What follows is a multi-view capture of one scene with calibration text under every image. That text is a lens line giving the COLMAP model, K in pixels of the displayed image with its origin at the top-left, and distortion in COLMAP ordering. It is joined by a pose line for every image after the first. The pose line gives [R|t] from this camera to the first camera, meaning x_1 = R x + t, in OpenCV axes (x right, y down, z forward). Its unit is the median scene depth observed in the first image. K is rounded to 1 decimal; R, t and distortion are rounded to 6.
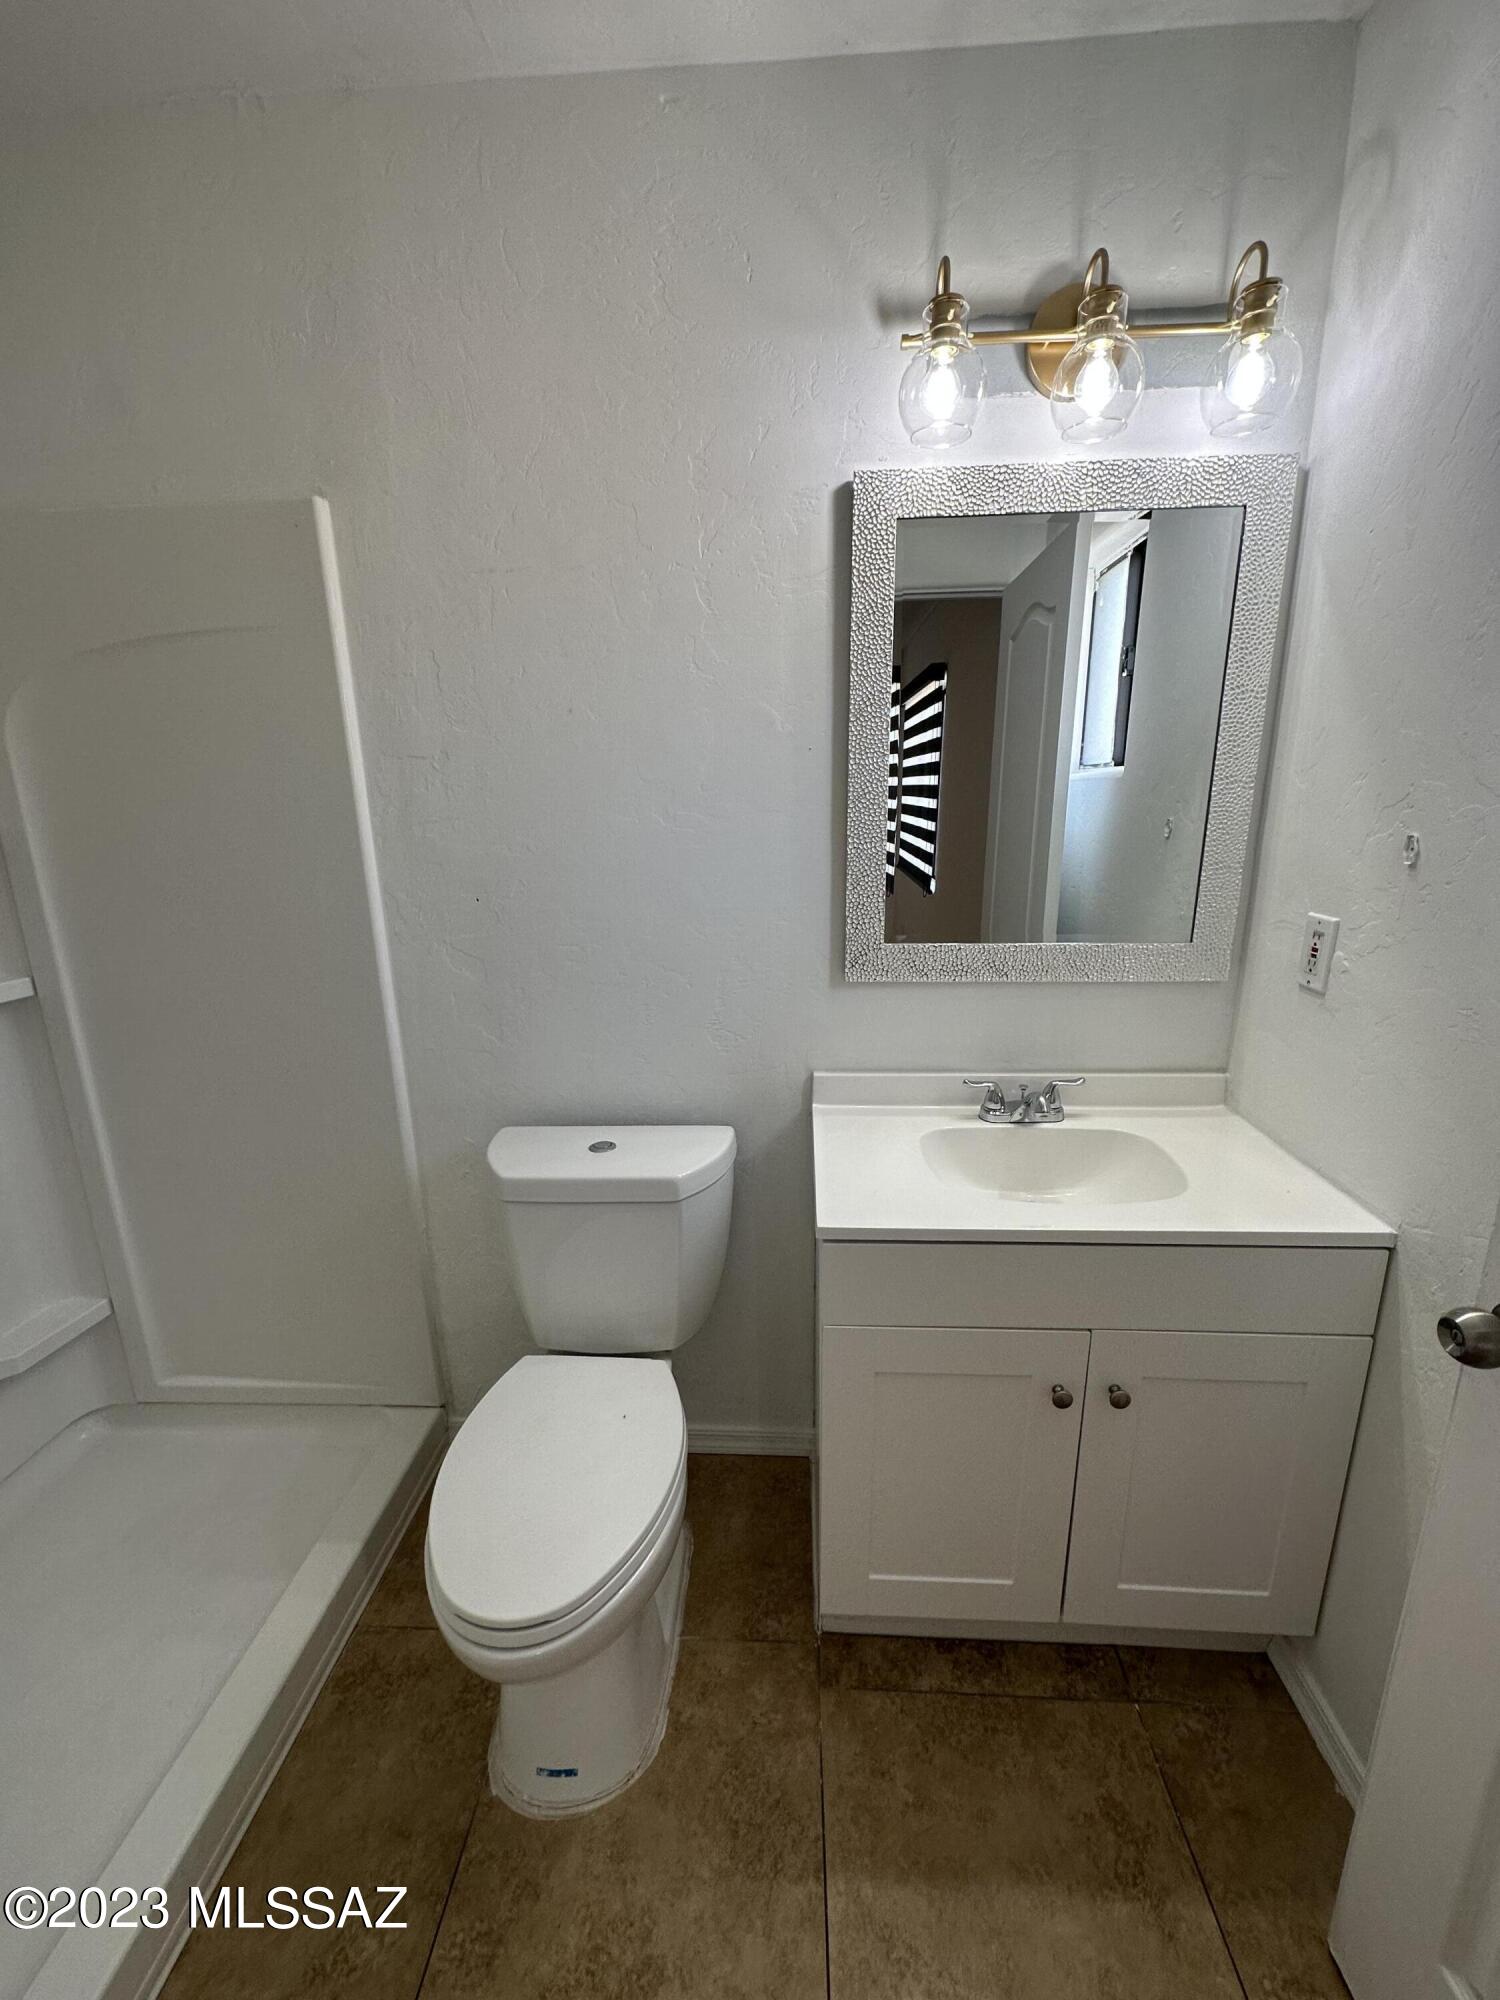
lens RADIAL K [[802.8, 0, 754.5], [0, 802.8, 1005.4], [0, 0, 1]] dist [-0.008346, 0.001146]
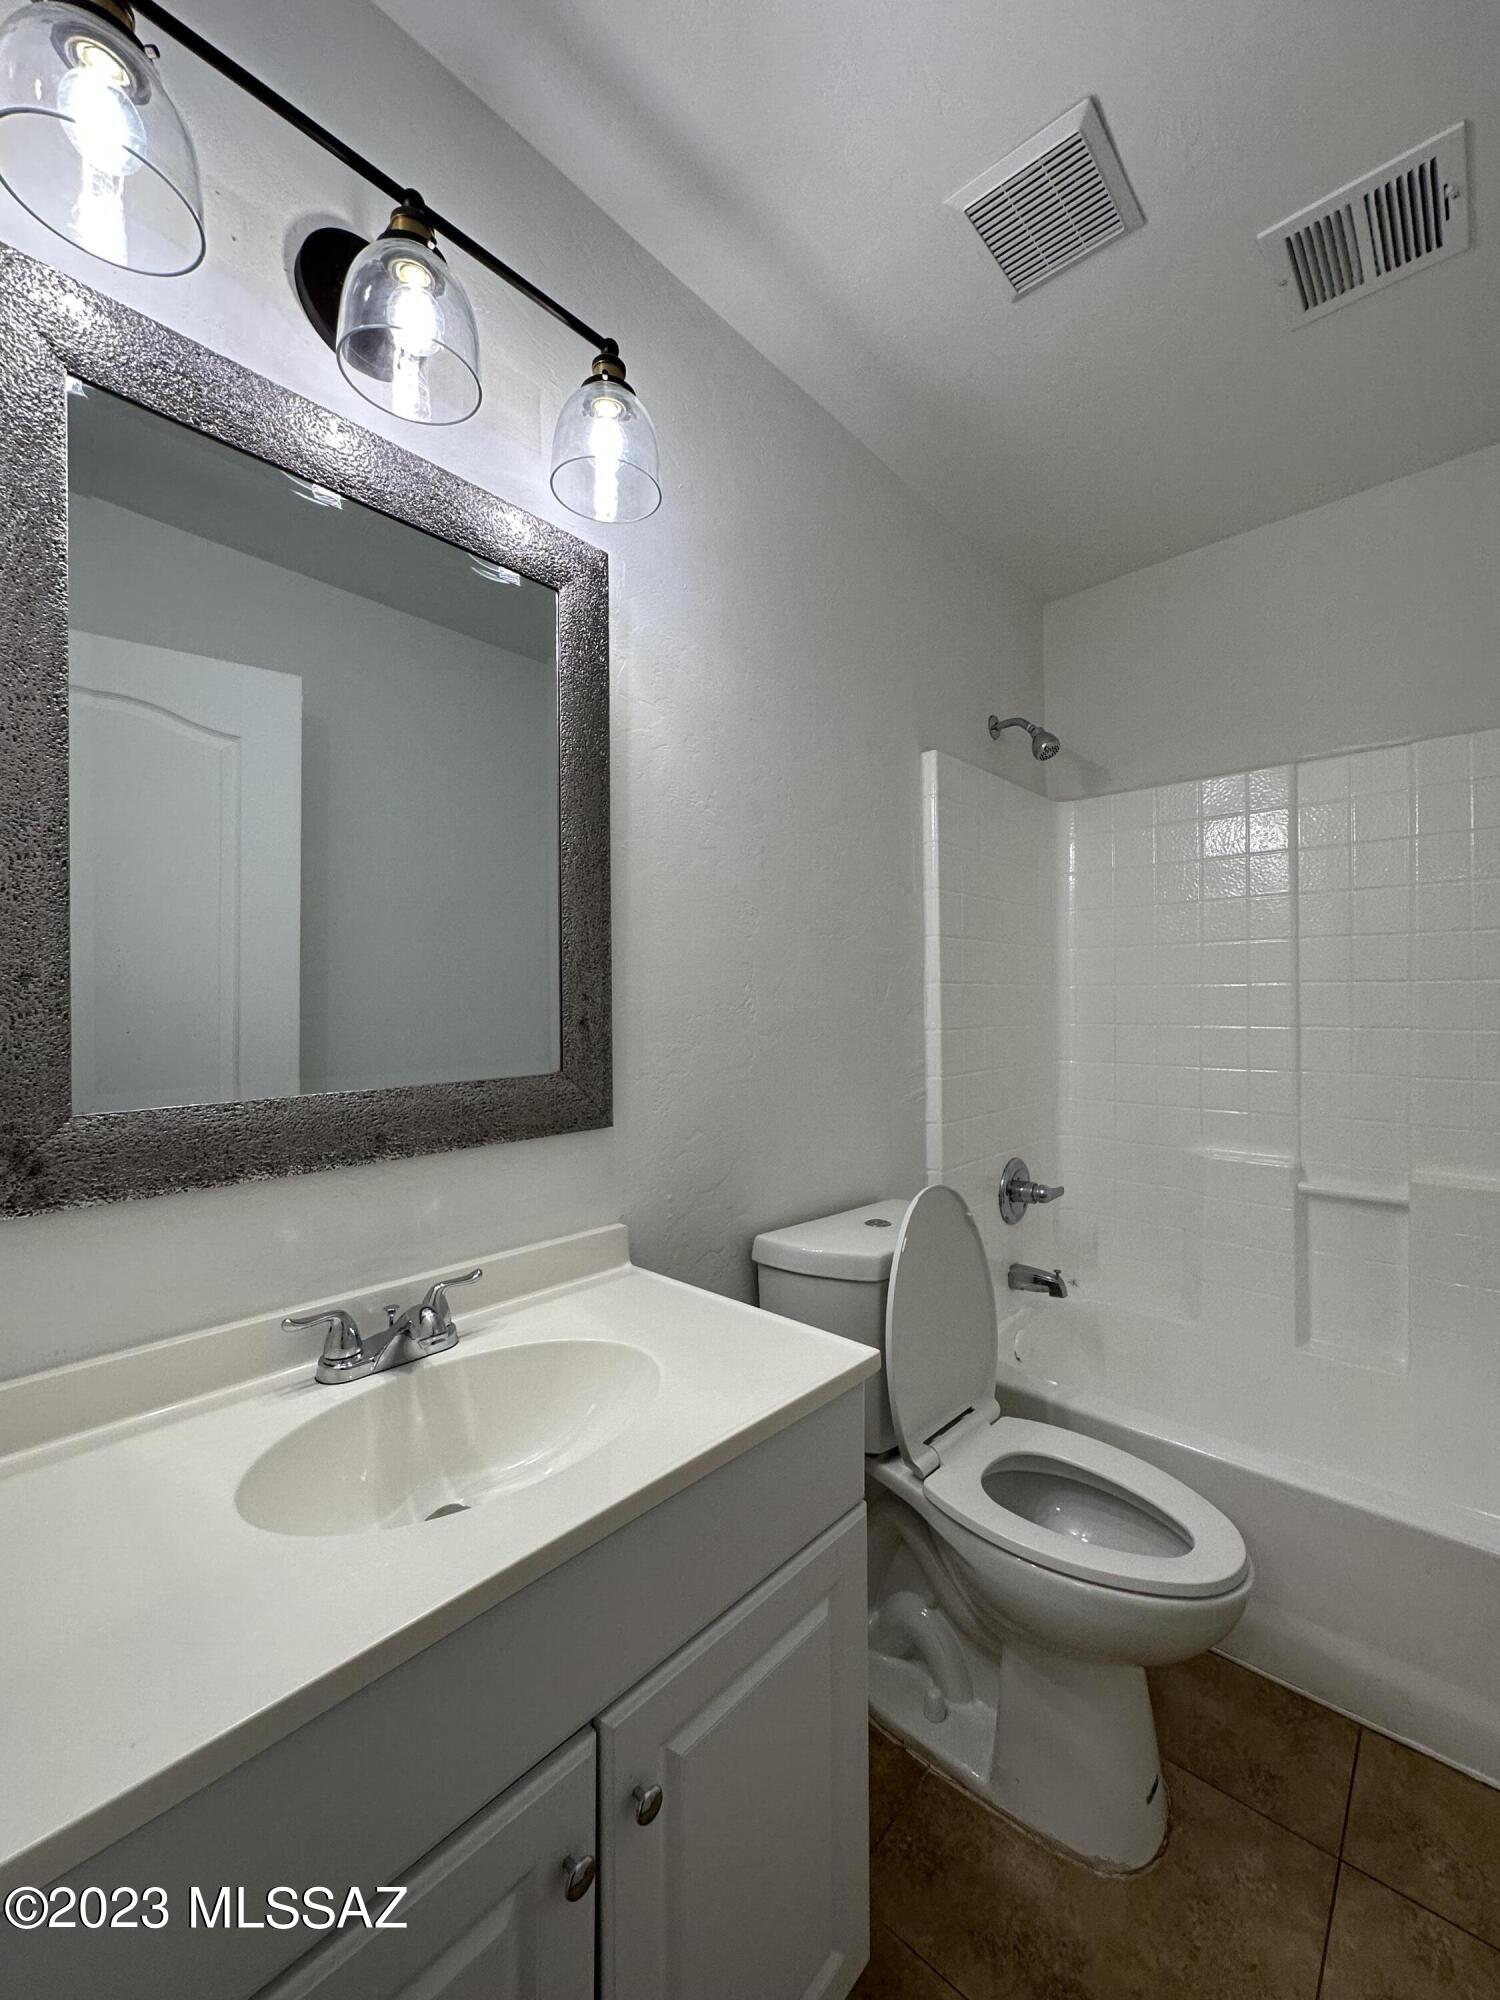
lens RADIAL K [[802.8, 0, 749.5], [0, 802.8, 994.2], [0, 0, 1]] dist [-0.008346, 0.001146]
pose [[0.639960, 0.045061, 0.767086, 0.034216], [0.153178, 0.970762, -0.184818, 0.027707], [-0.752986, 0.235777, 0.614346, 0.380571]]
